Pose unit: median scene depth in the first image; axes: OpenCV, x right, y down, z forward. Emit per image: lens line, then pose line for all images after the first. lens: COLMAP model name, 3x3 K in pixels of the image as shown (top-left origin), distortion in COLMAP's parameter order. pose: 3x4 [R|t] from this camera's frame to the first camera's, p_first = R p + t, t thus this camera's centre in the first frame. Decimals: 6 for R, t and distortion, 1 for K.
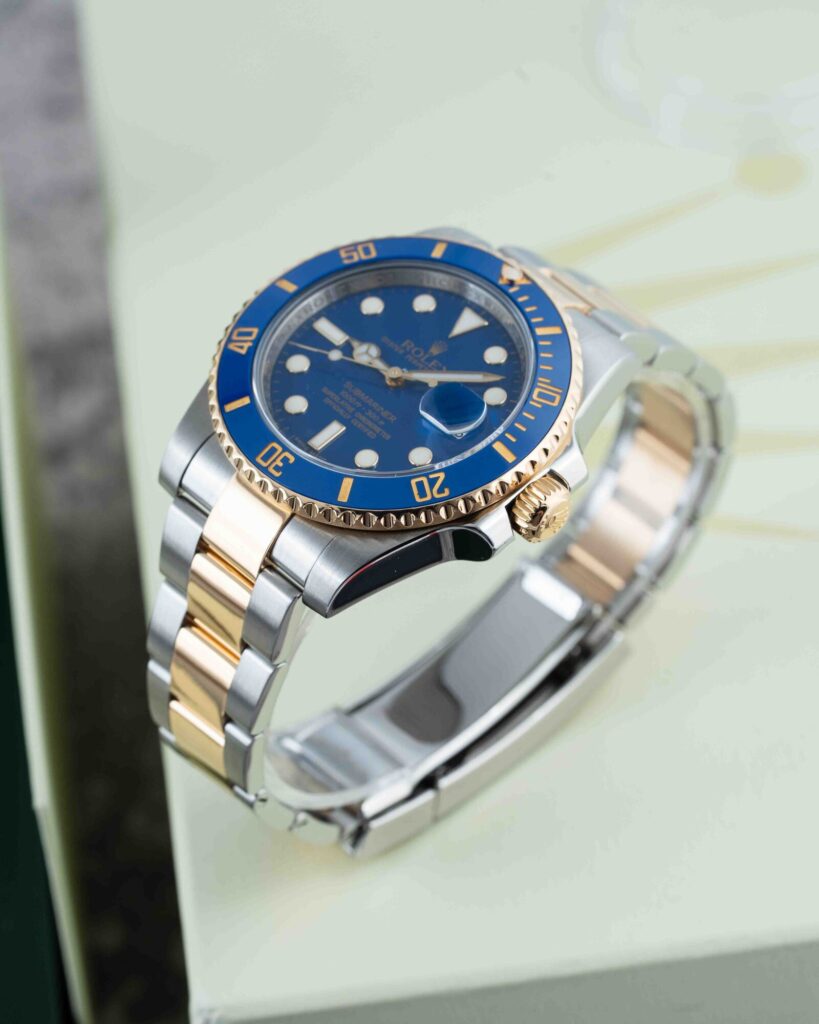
lens RADIAL K [[6240.4, 0, 375.3], [0, 6240.4, 512.9], [0, 0, 1]] dist [-6.277945, -3.895152]
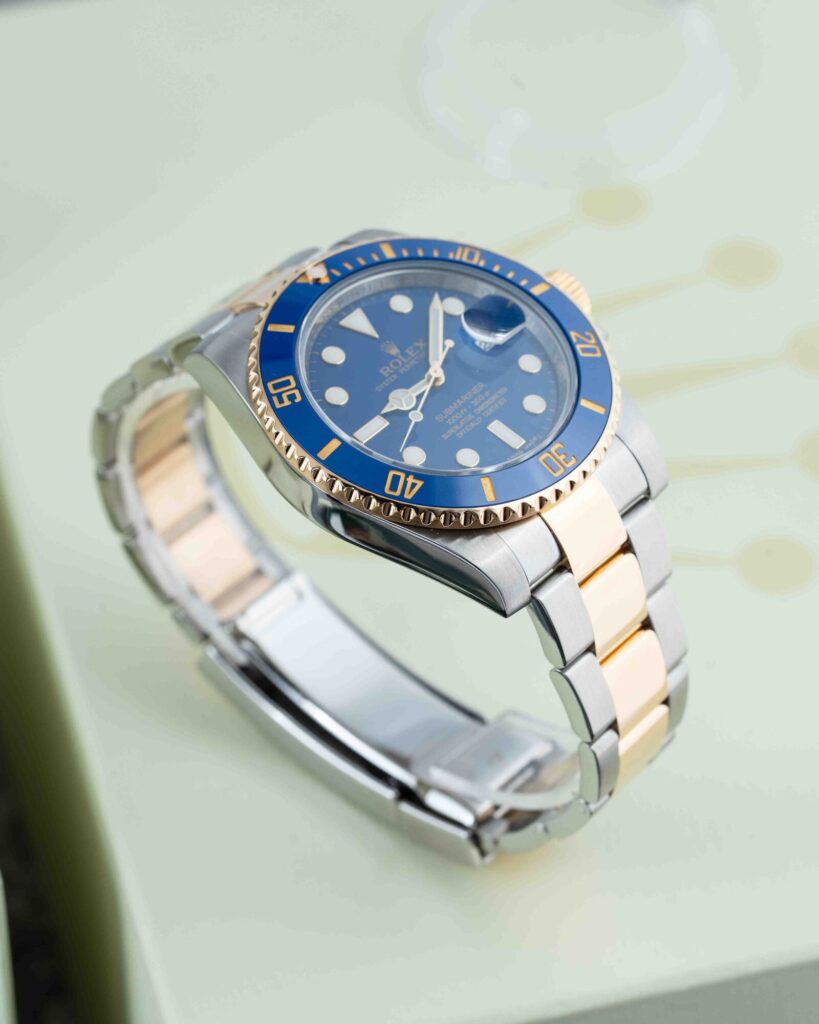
lens RADIAL K [[6240.4, 0, 375.3], [0, 6240.4, 512.9], [0, 0, 1]] dist [-6.277945, -3.895152]
pose [[-0.099174, -0.712514, 0.694614, -0.703275], [0.699248, 0.446746, 0.558095, -0.574672], [-0.707966, 0.541056, 0.453919, 0.565397]]
